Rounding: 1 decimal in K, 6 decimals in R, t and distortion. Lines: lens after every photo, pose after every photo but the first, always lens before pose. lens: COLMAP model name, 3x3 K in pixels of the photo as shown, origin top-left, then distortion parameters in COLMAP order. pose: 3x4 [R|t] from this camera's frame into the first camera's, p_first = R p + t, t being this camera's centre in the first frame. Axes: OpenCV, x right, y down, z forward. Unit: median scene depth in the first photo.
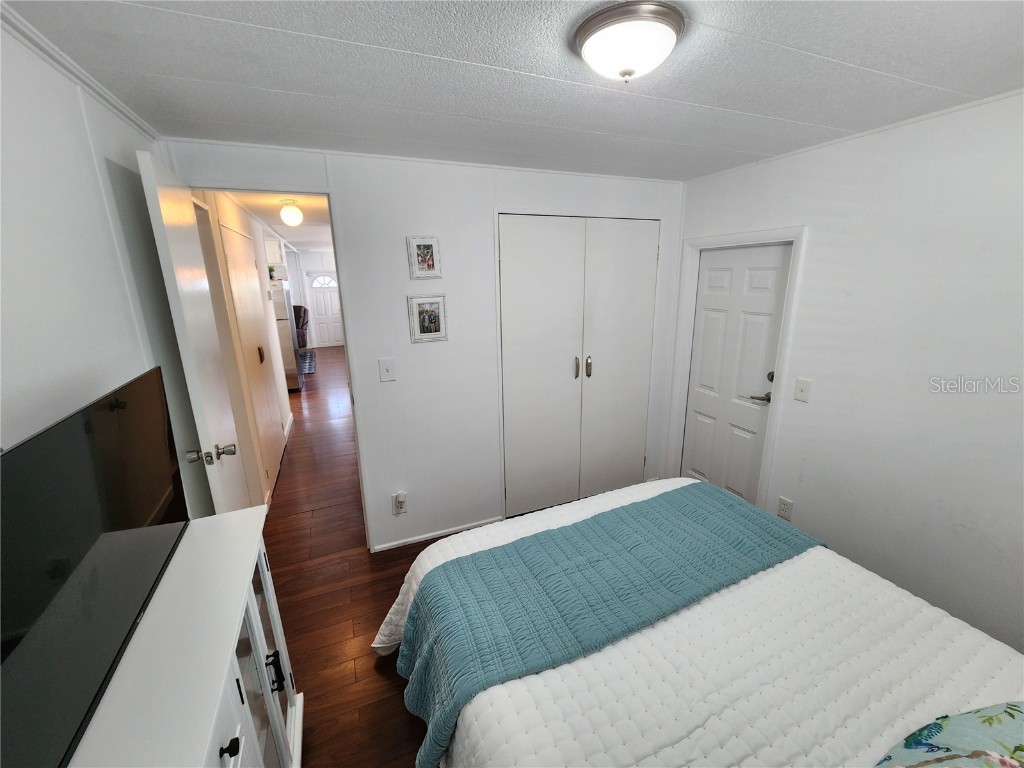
lens RADIAL K [[421.3, 0, 514.7], [0, 421.3, 381.6], [0, 0, 1]] dist [0.000192, 0.000211]
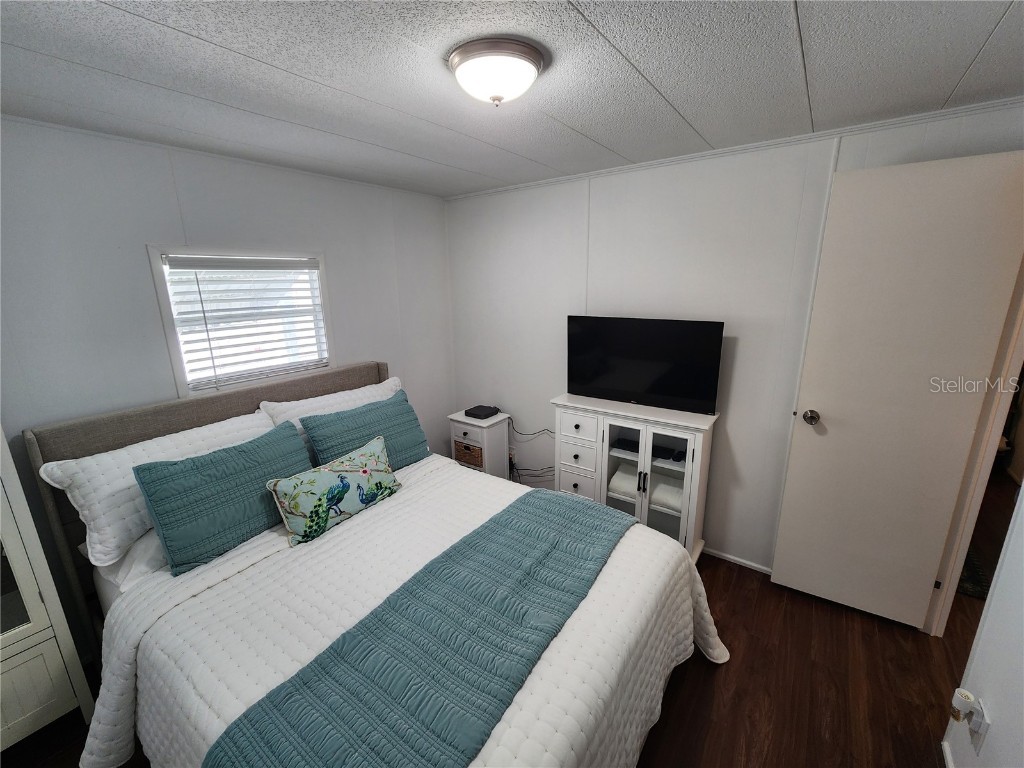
lens RADIAL K [[421.3, 0, 514.7], [0, 421.3, 381.6], [0, 0, 1]] dist [0.000192, 0.000211]
pose [[-0.871799, 0.145221, -0.467842, 0.359443], [-0.095186, 0.886625, 0.452588, -0.245548], [0.480526, 0.439098, -0.759136, 0.932834]]
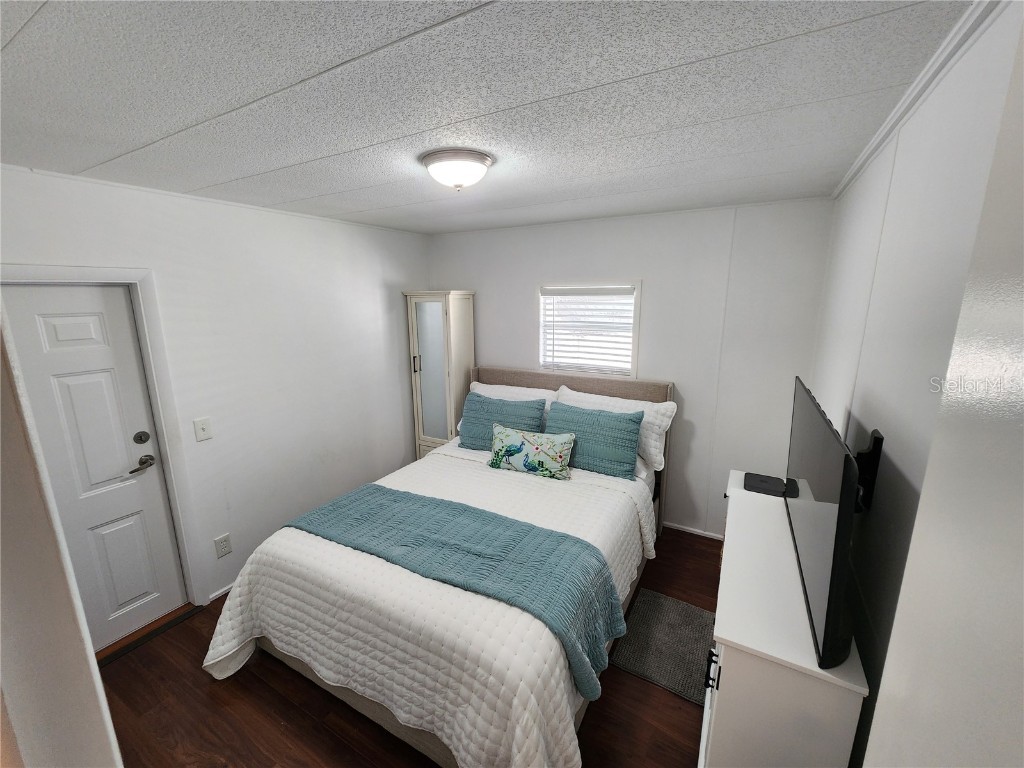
lens RADIAL K [[421.3, 0, 514.7], [0, 421.3, 381.6], [0, 0, 1]] dist [0.000192, 0.000211]
pose [[-0.603227, -0.147926, 0.783731, -0.487026], [0.214866, 0.916179, 0.338304, -0.237749], [-0.768082, 0.372471, -0.520880, 0.810115]]
